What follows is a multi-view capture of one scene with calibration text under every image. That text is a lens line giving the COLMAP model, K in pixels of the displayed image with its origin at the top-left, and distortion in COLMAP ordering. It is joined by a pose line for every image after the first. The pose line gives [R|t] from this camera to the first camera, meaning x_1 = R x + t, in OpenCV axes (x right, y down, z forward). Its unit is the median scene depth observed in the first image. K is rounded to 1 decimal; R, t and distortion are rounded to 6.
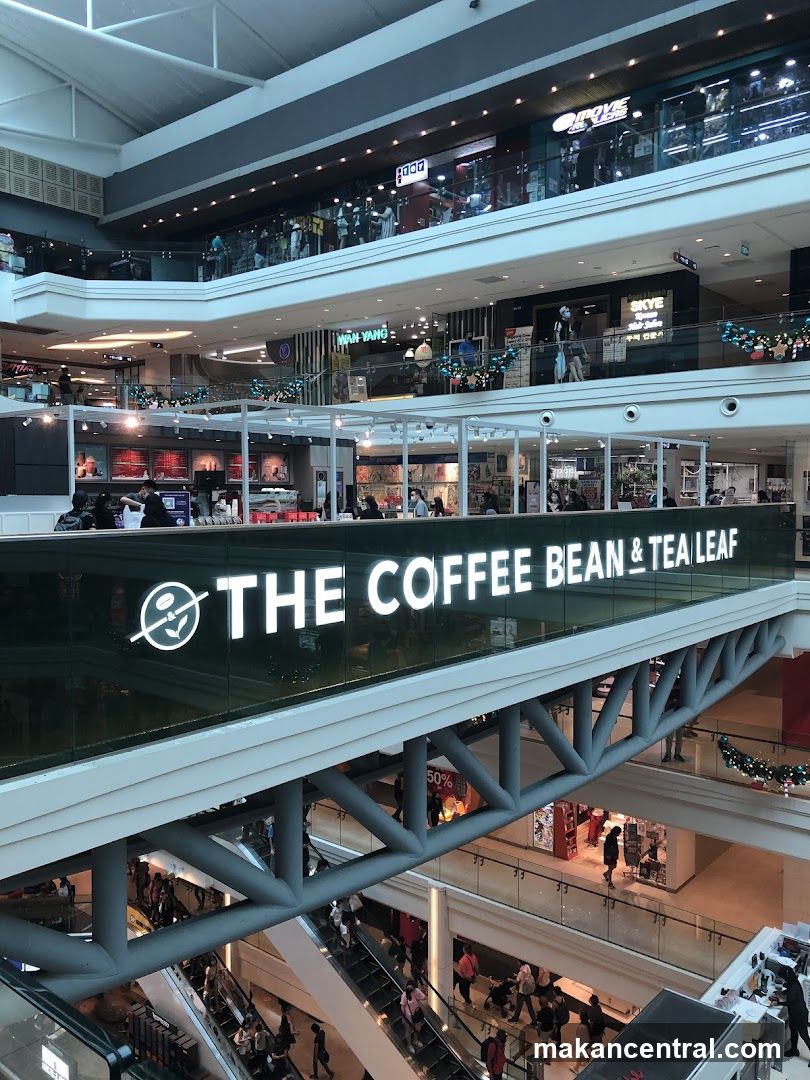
lens RADIAL K [[876.4, 0, 393.7], [0, 876.4, 541.4], [0, 0, 1]] dist [0.033758, -0.035383]
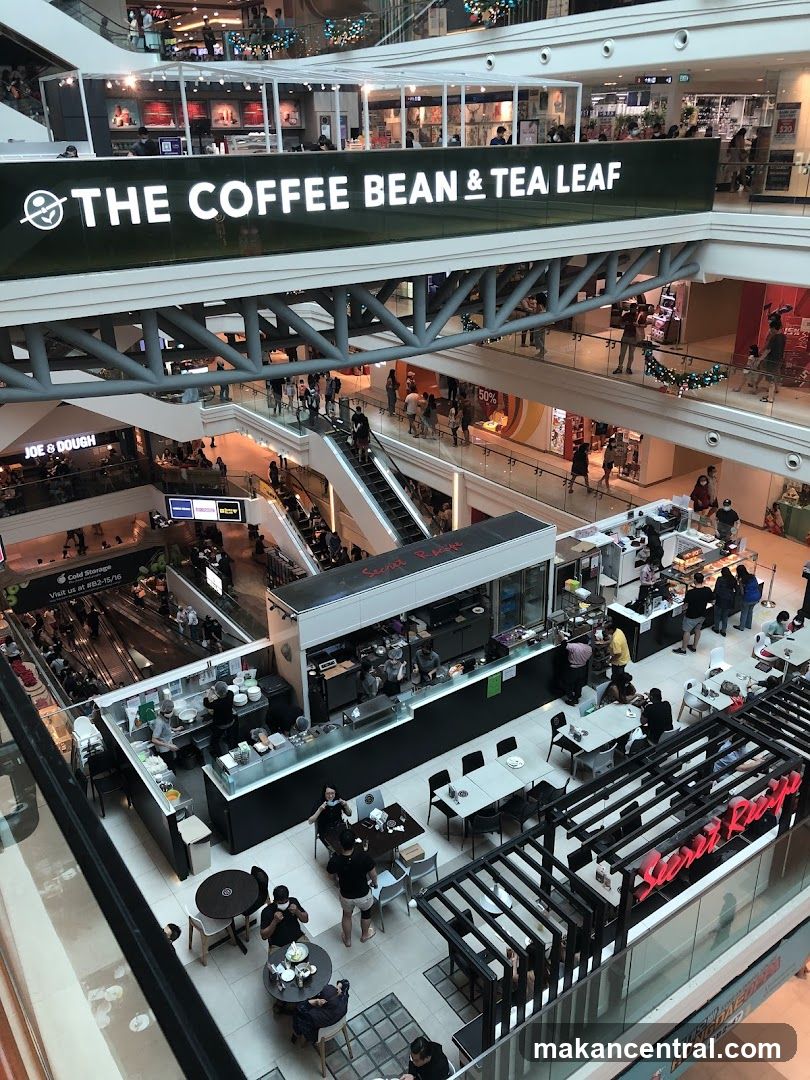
lens RADIAL K [[876.4, 0, 404.9], [0, 876.4, 548.7], [0, 0, 1]] dist [0.033758, -0.035383]
pose [[0.968711, 0.088682, -0.231807, 0.602619], [0.004630, 0.927366, 0.374126, 0.031648], [0.248148, -0.363493, 0.897939, -0.470119]]
